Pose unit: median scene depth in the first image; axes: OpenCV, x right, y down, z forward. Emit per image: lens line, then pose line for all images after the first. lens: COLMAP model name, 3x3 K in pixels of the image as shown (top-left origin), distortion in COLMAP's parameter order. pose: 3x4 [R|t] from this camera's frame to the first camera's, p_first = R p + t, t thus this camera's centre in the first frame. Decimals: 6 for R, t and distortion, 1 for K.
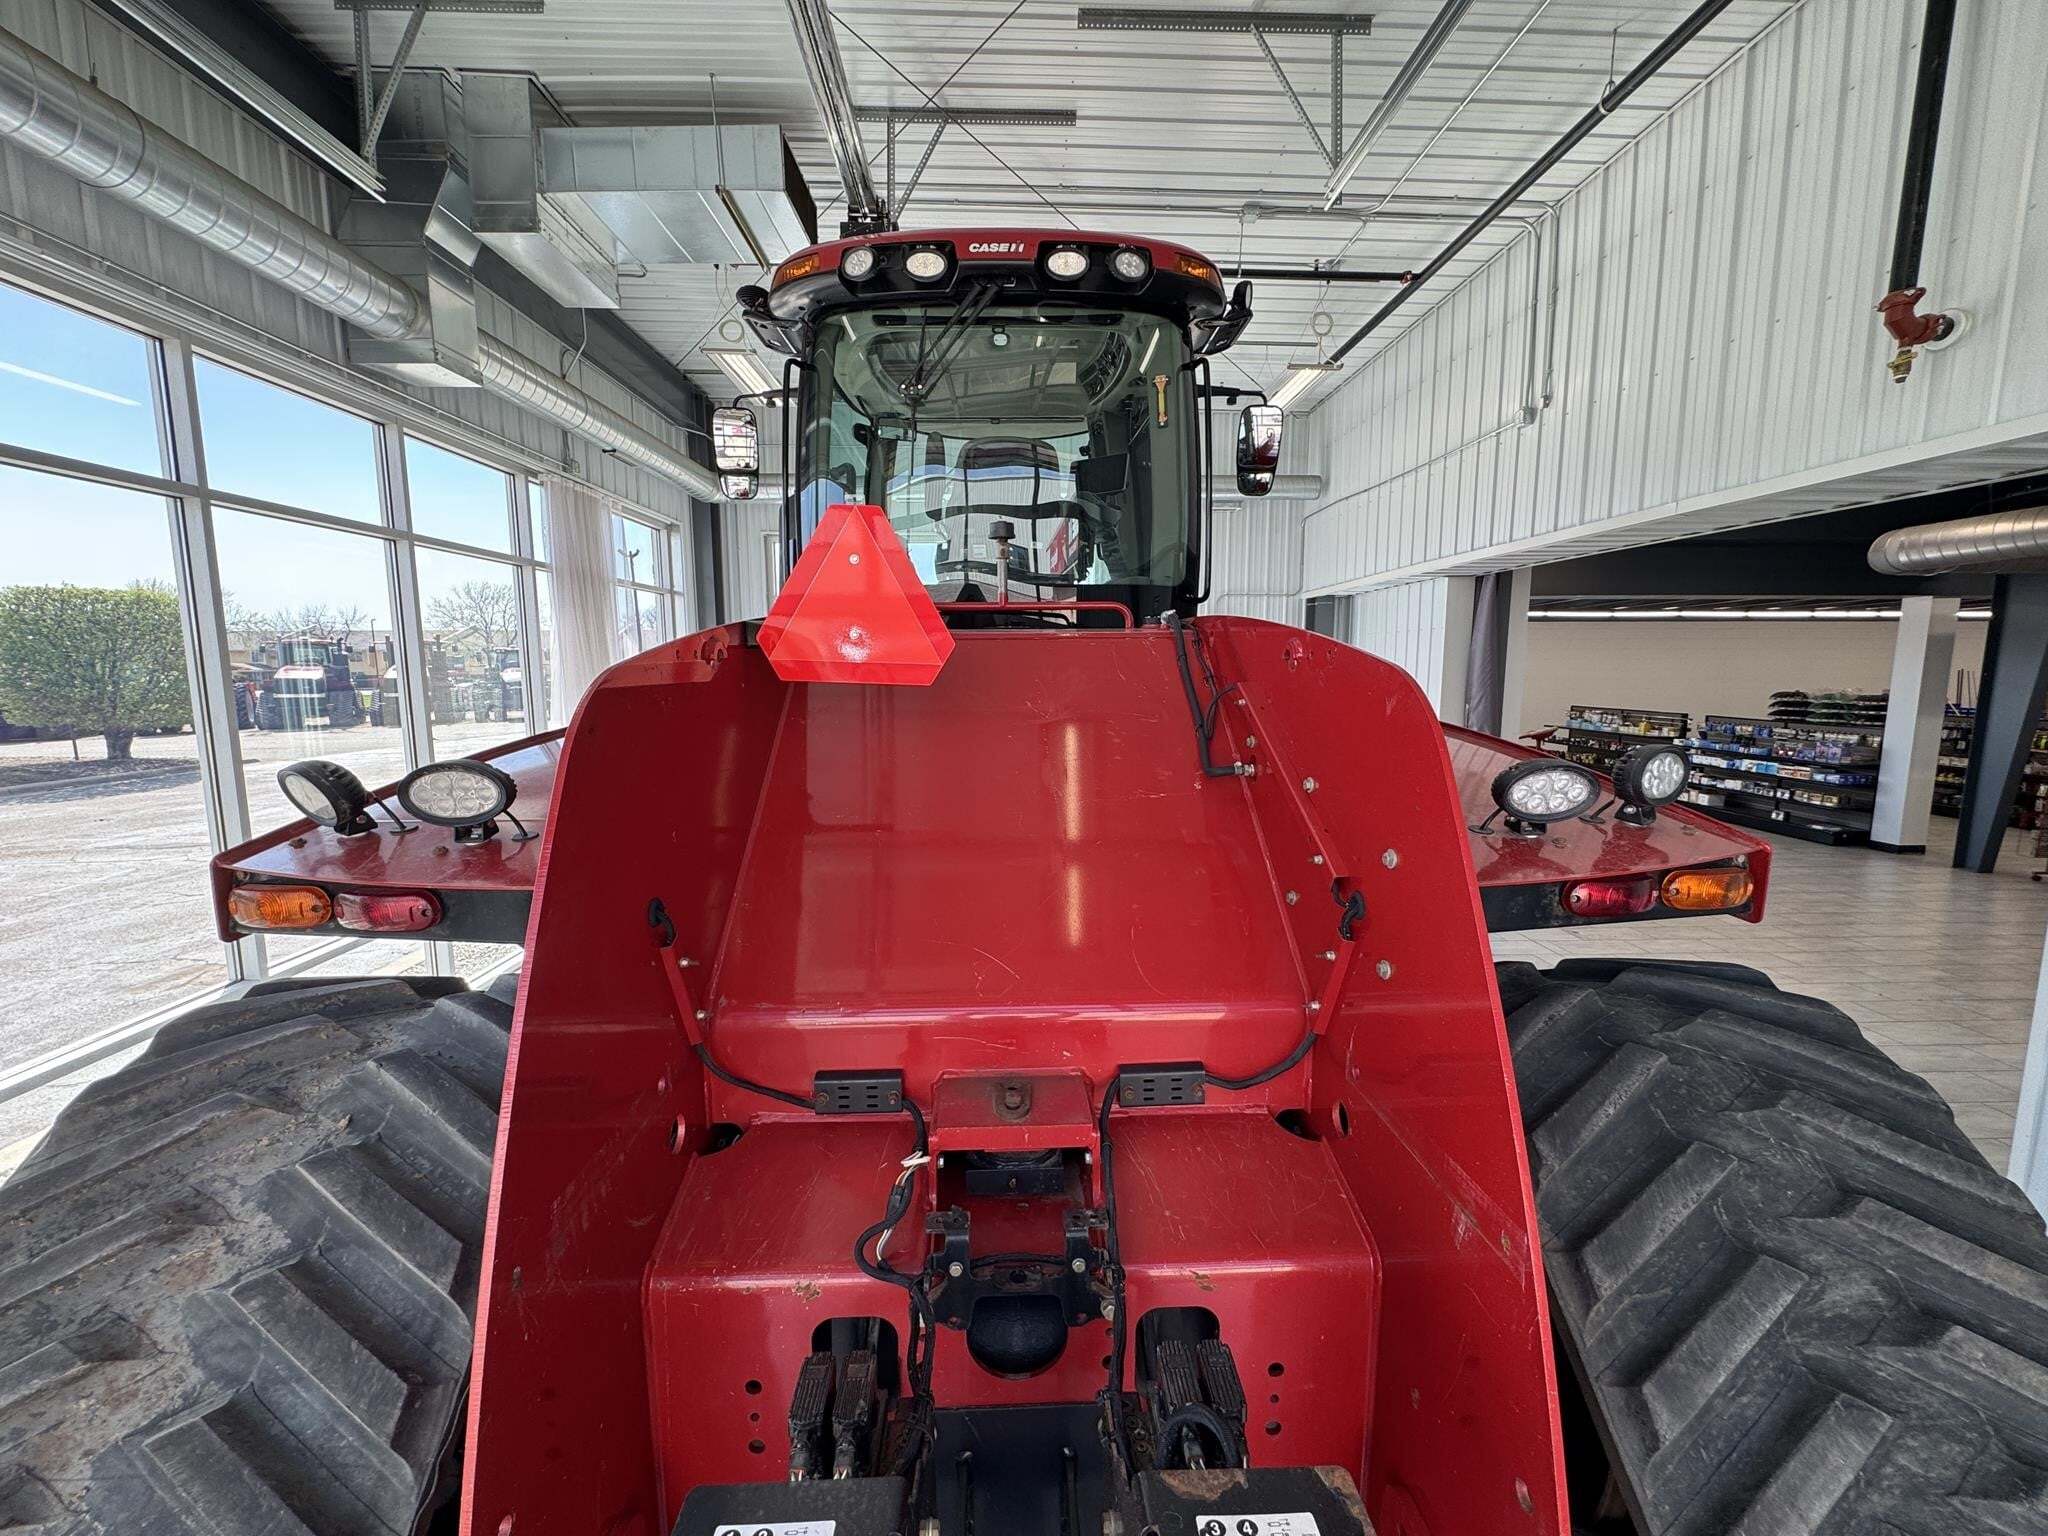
lens RADIAL K [[821.6, 0, 1034.6], [0, 821.6, 752.4], [0, 0, 1]] dist [-0.004174, -0.000592]
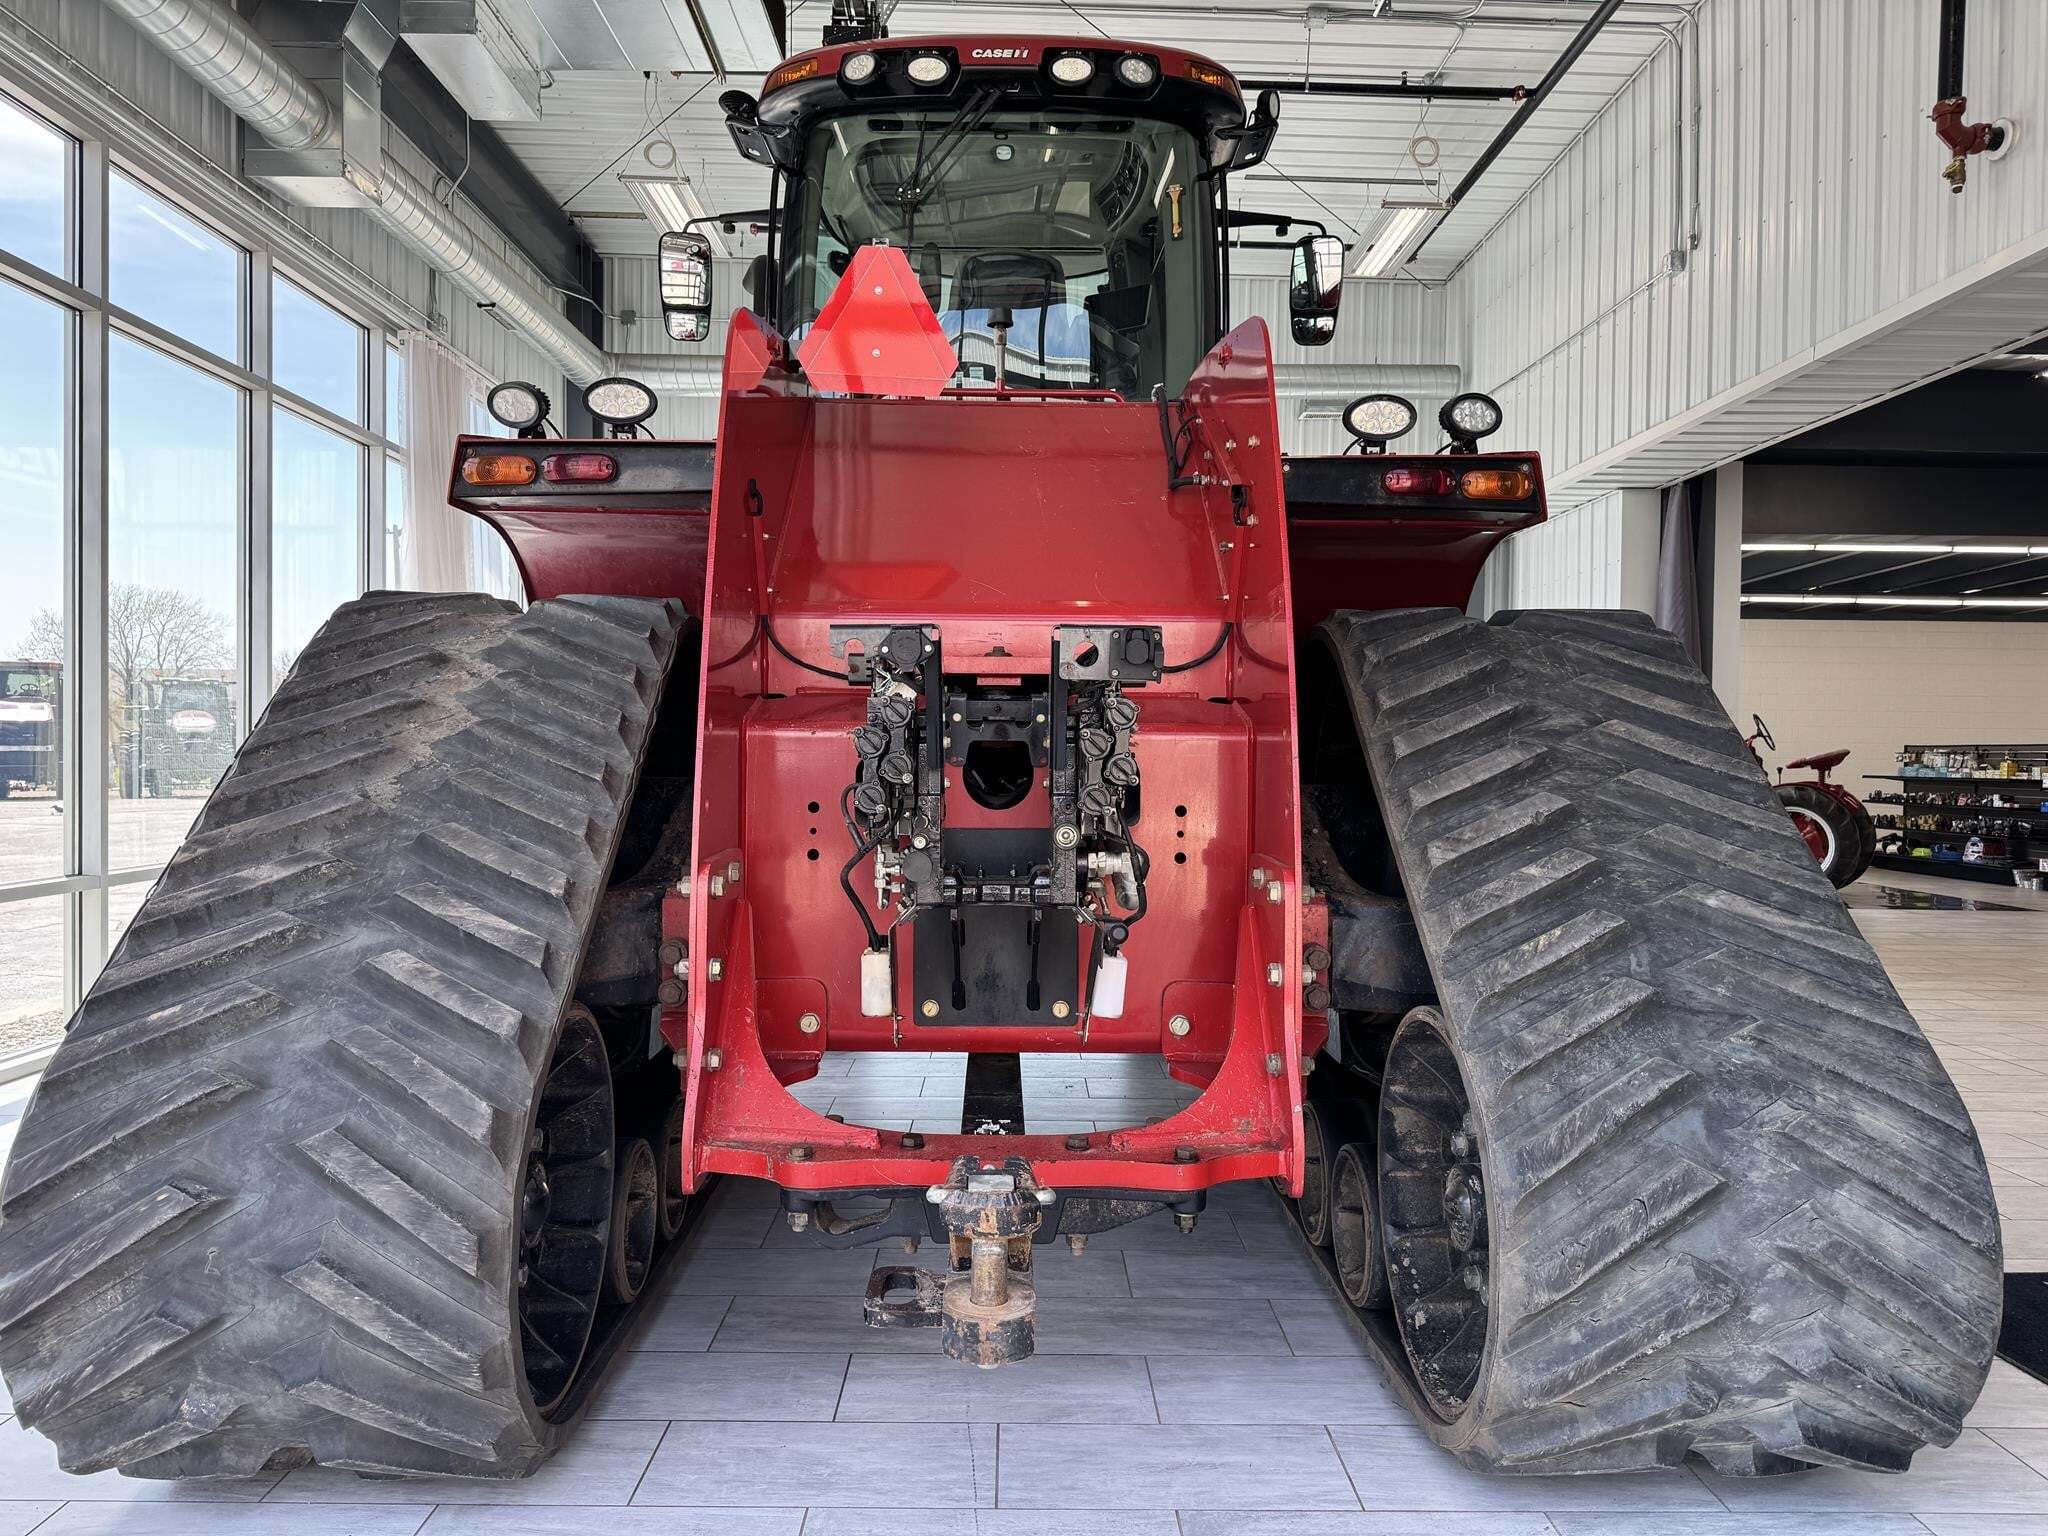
lens RADIAL K [[1445.5, 0, 1044.2], [0, 1445.5, 731.1], [0, 0, 1]] dist [0.029861, -0.042119]
pose [[0.999839, 0.012485, -0.012926, 0.027822], [-0.013931, 0.992842, -0.118618, 0.278987], [0.011353, 0.118778, 0.992856, -0.443721]]
